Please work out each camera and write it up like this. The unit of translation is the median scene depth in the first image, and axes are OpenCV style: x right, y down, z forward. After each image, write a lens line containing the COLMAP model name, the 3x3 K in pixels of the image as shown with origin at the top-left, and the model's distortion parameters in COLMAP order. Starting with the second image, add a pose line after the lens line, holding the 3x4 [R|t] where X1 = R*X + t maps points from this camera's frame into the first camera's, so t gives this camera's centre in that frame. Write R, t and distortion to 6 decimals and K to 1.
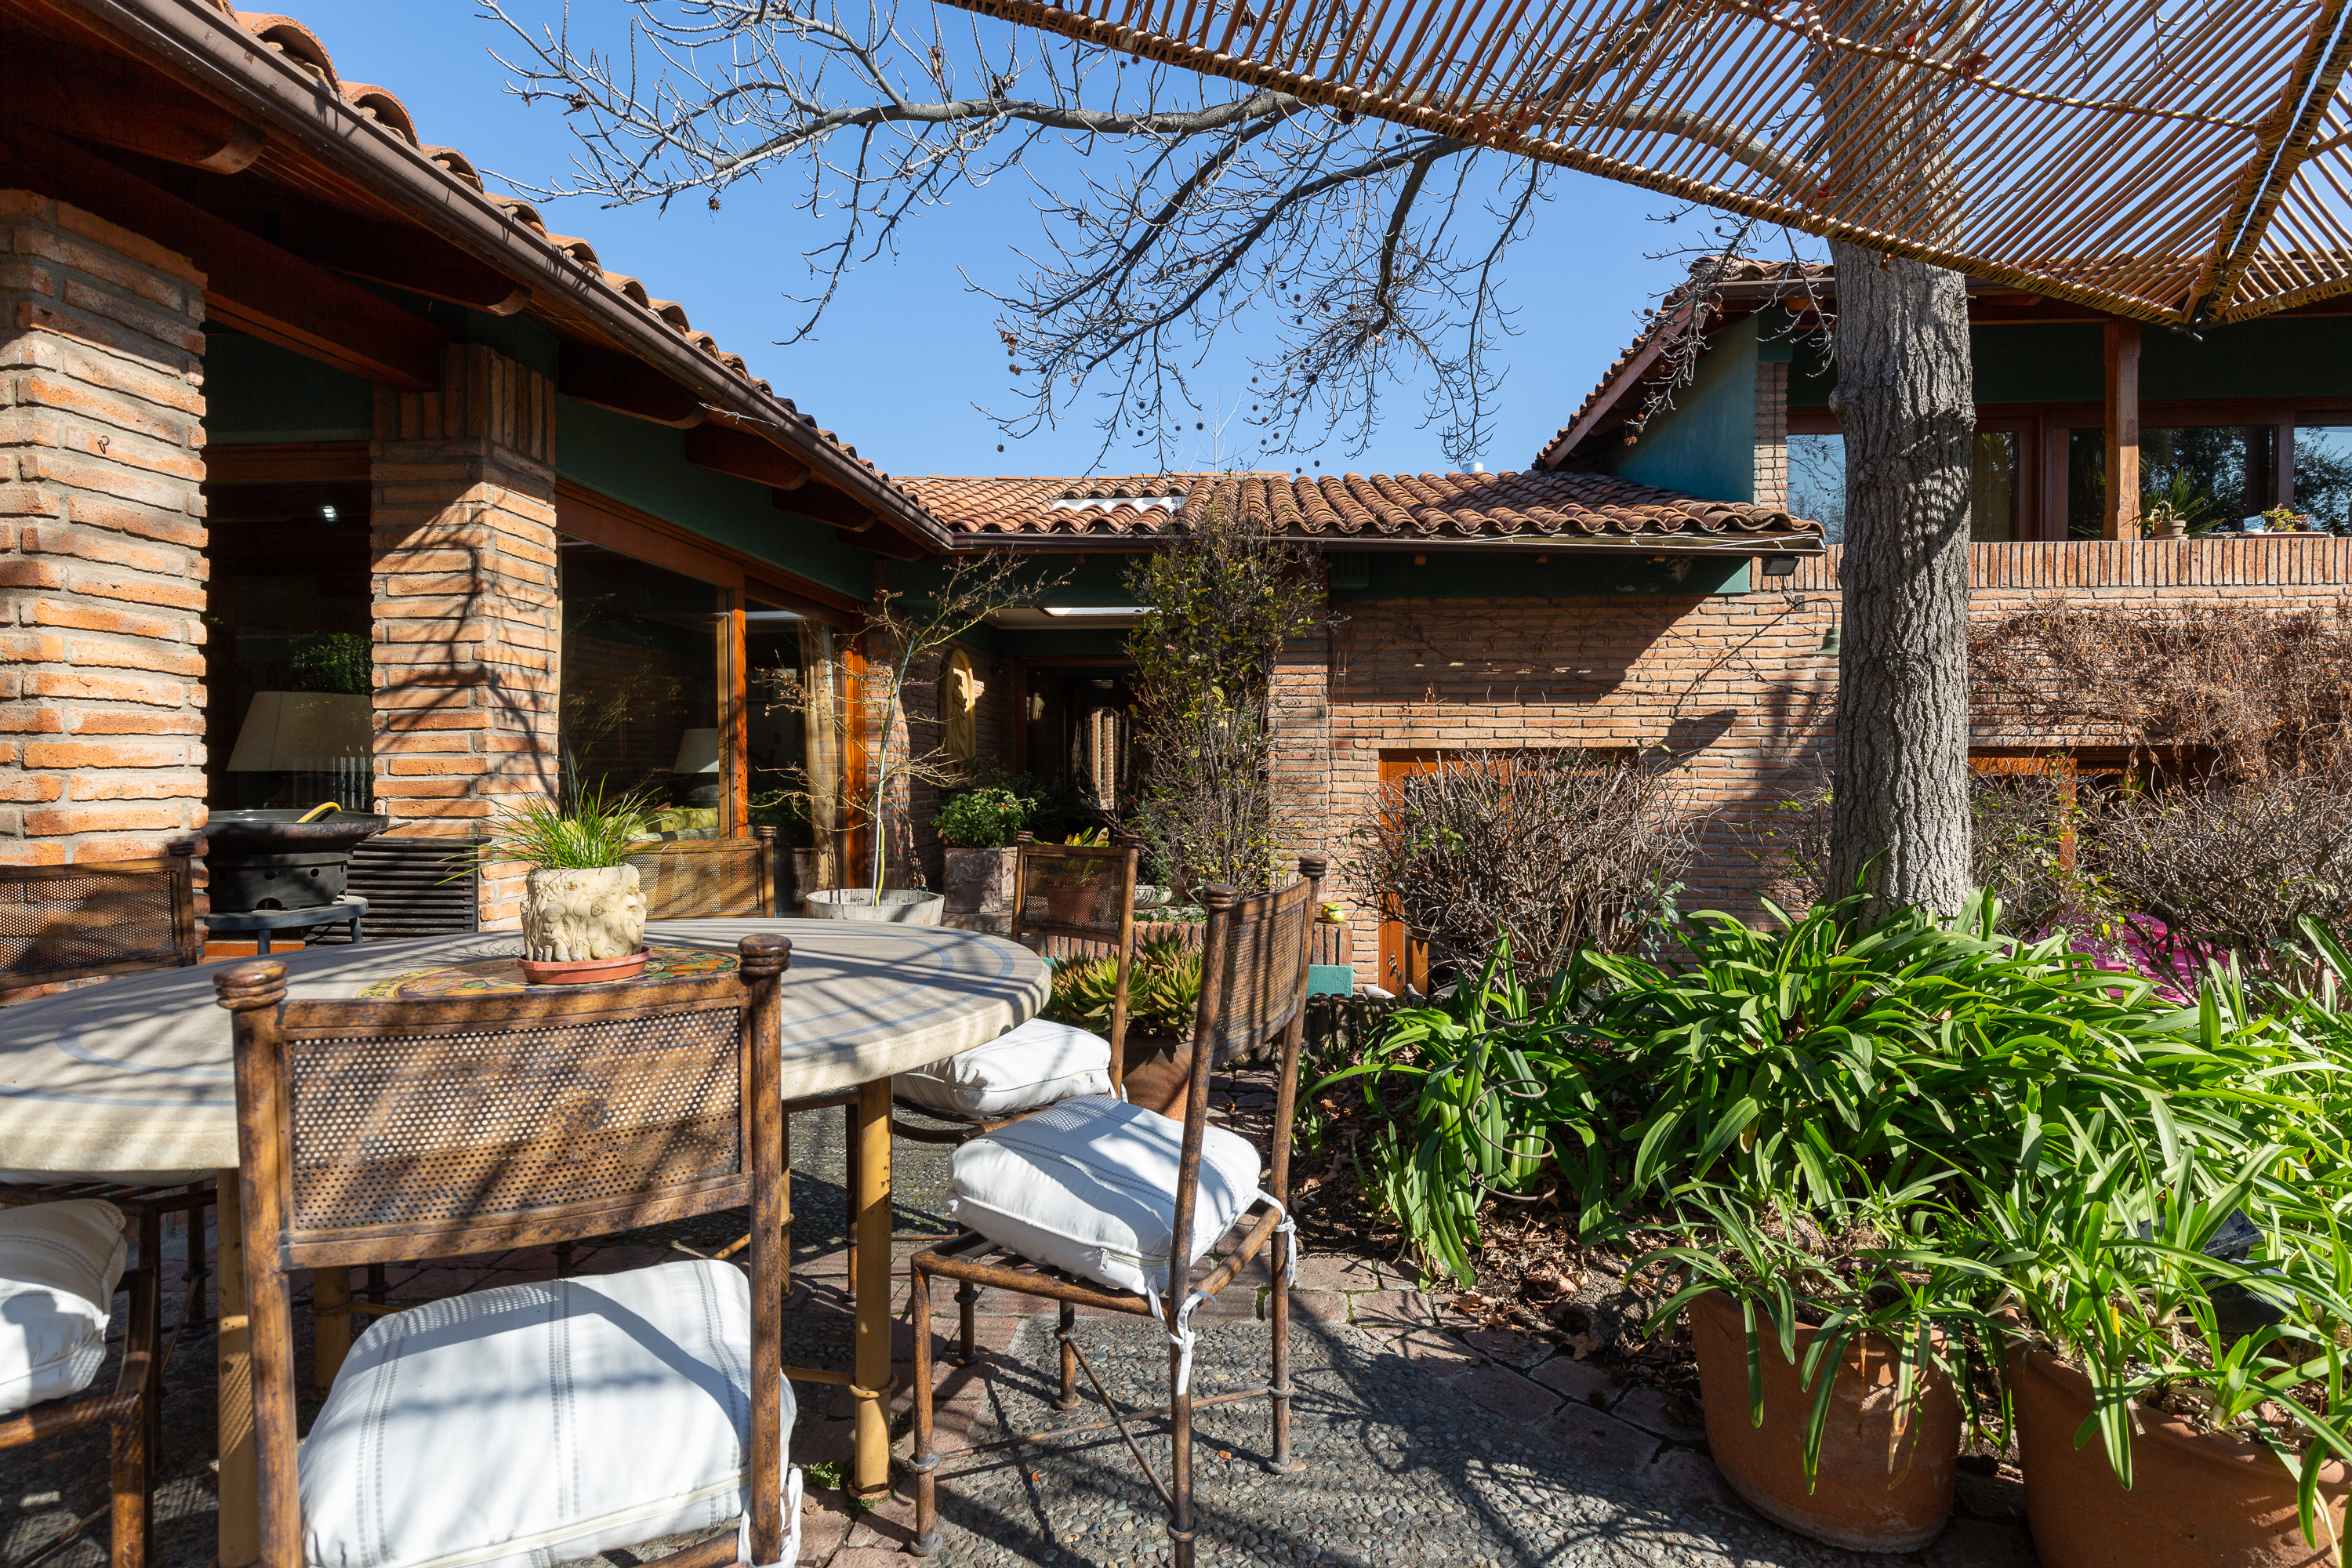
lens RADIAL K [[1147.4, 0, 1176.0], [0, 1147.4, 784.0], [0, 0, 1]] dist [0.000575, 0.000239]
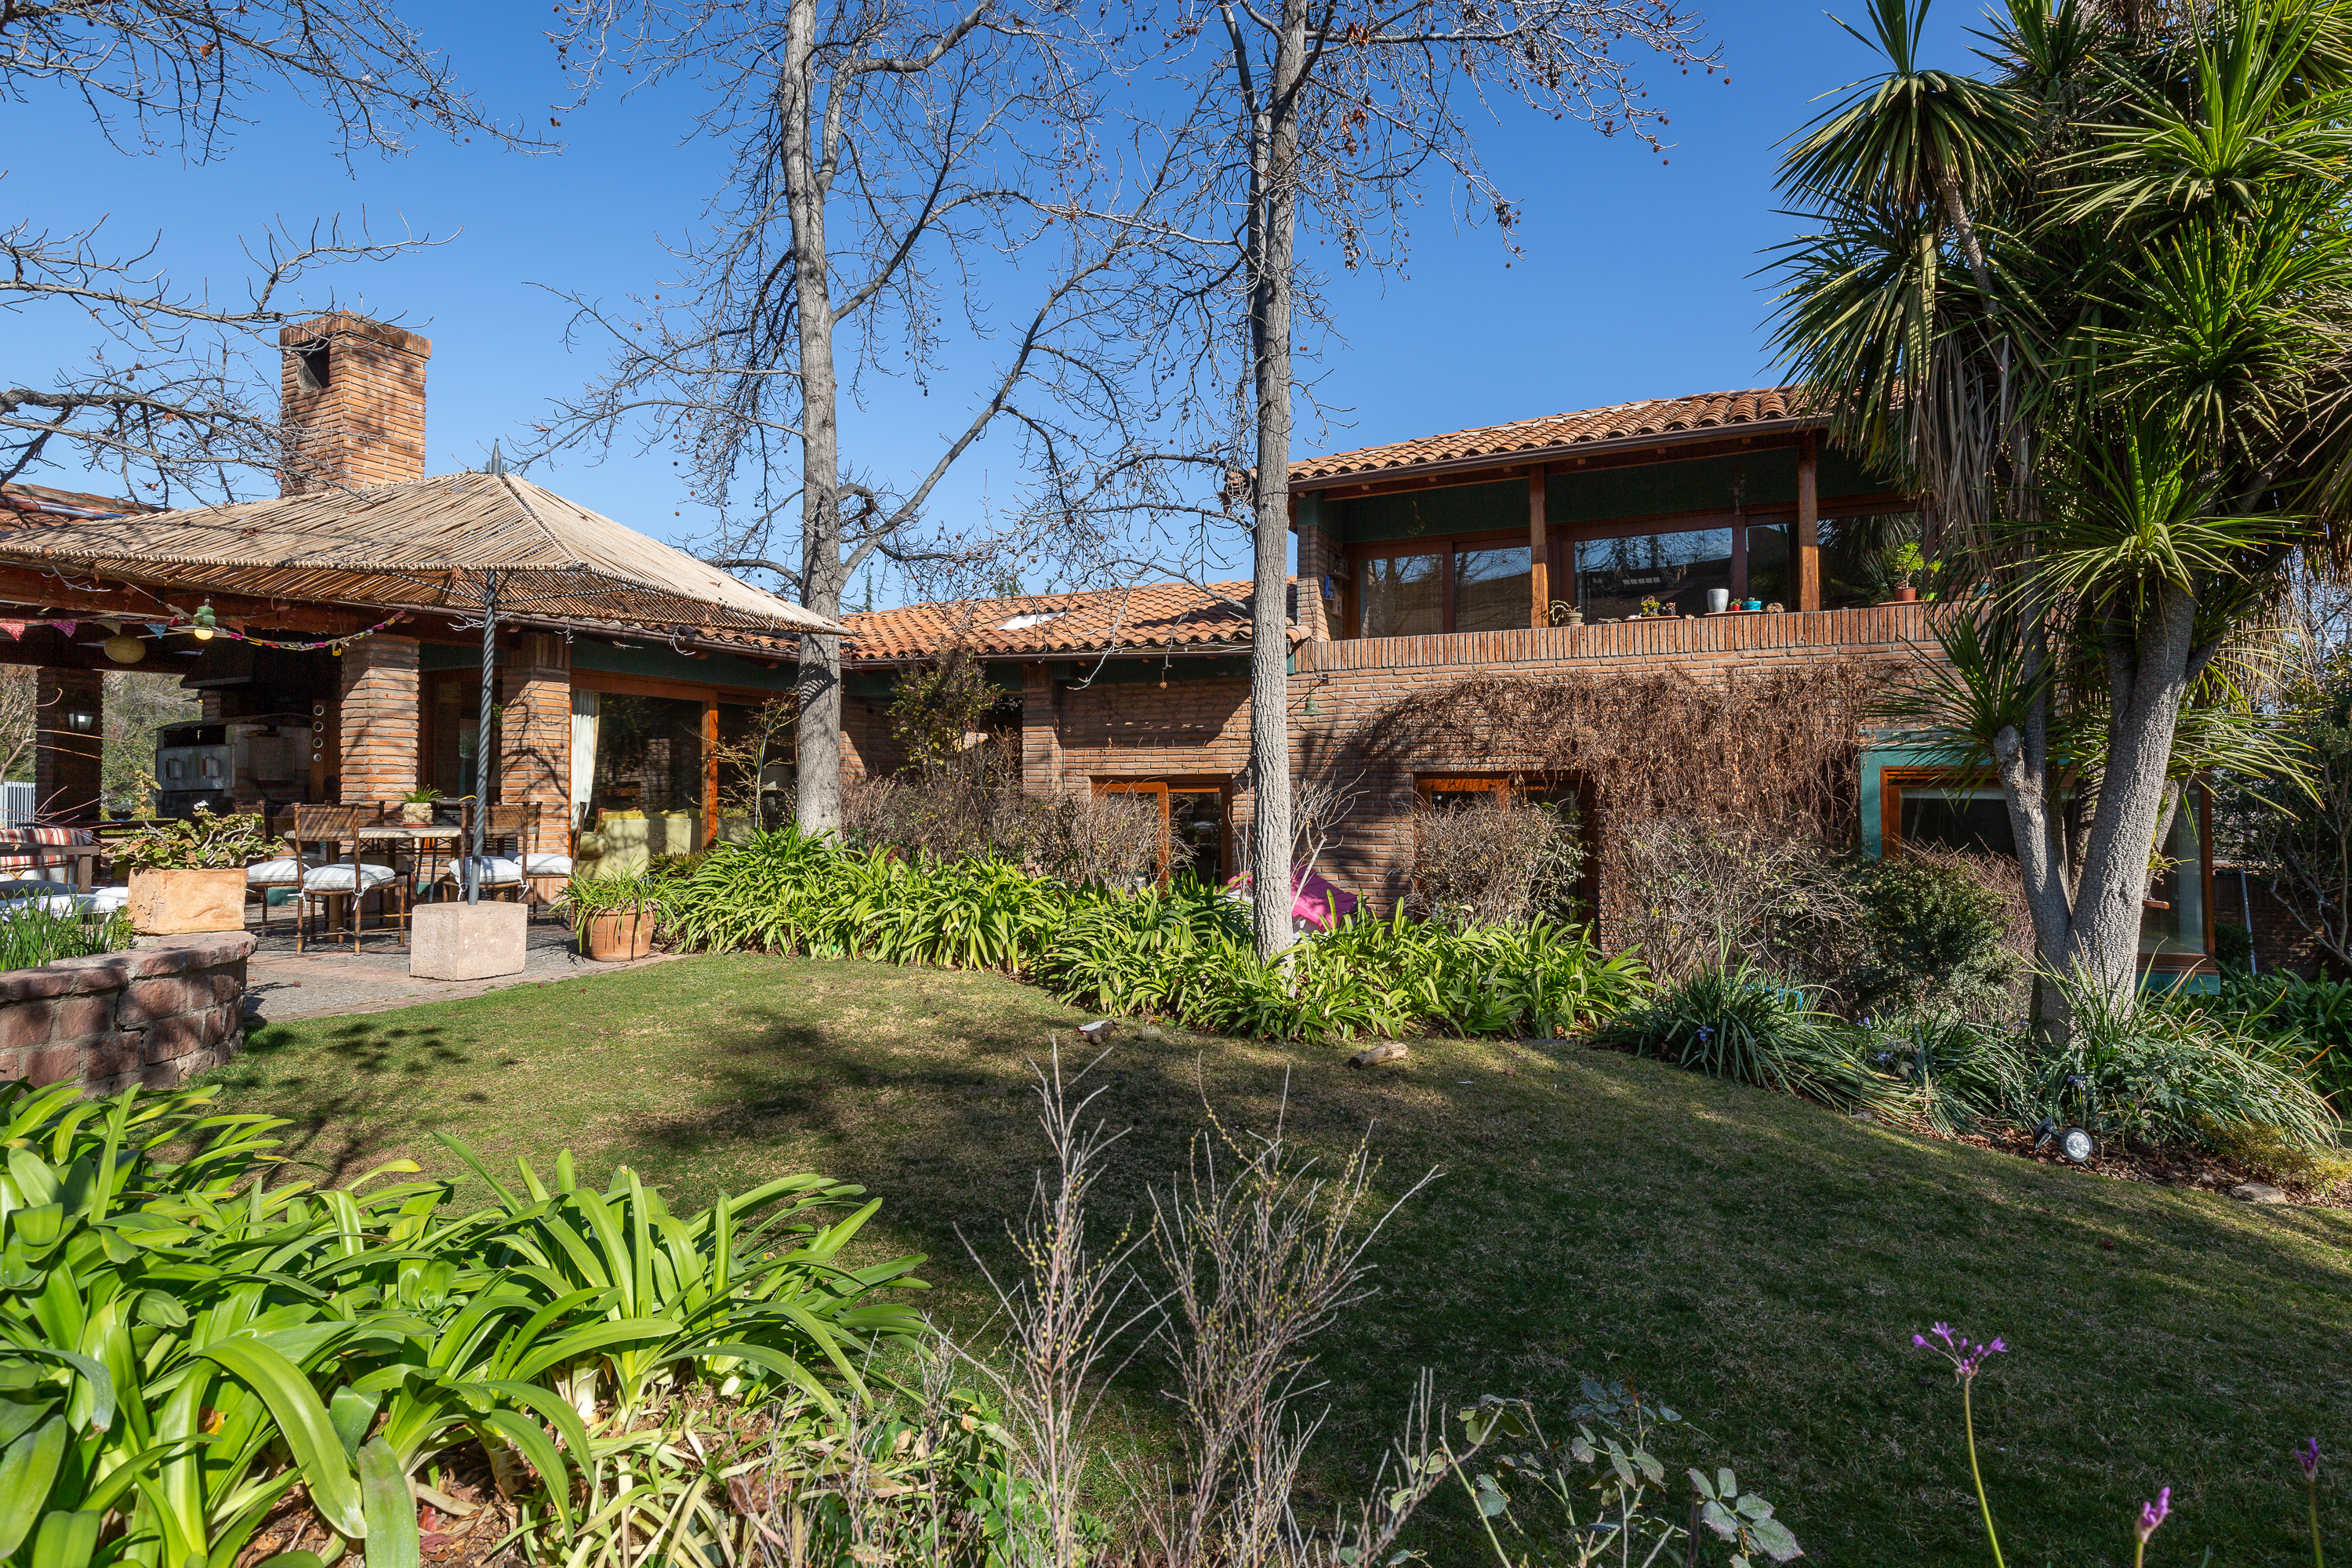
lens RADIAL K [[1147.4, 0, 1176.0], [0, 1147.4, 784.0], [0, 0, 1]] dist [0.000575, 0.000239]
pose [[0.932144, -0.004252, -0.362062, 0.928514], [-0.005714, 0.999634, -0.026451, 0.024870], [0.362042, 0.026725, 0.931779, -0.508144]]
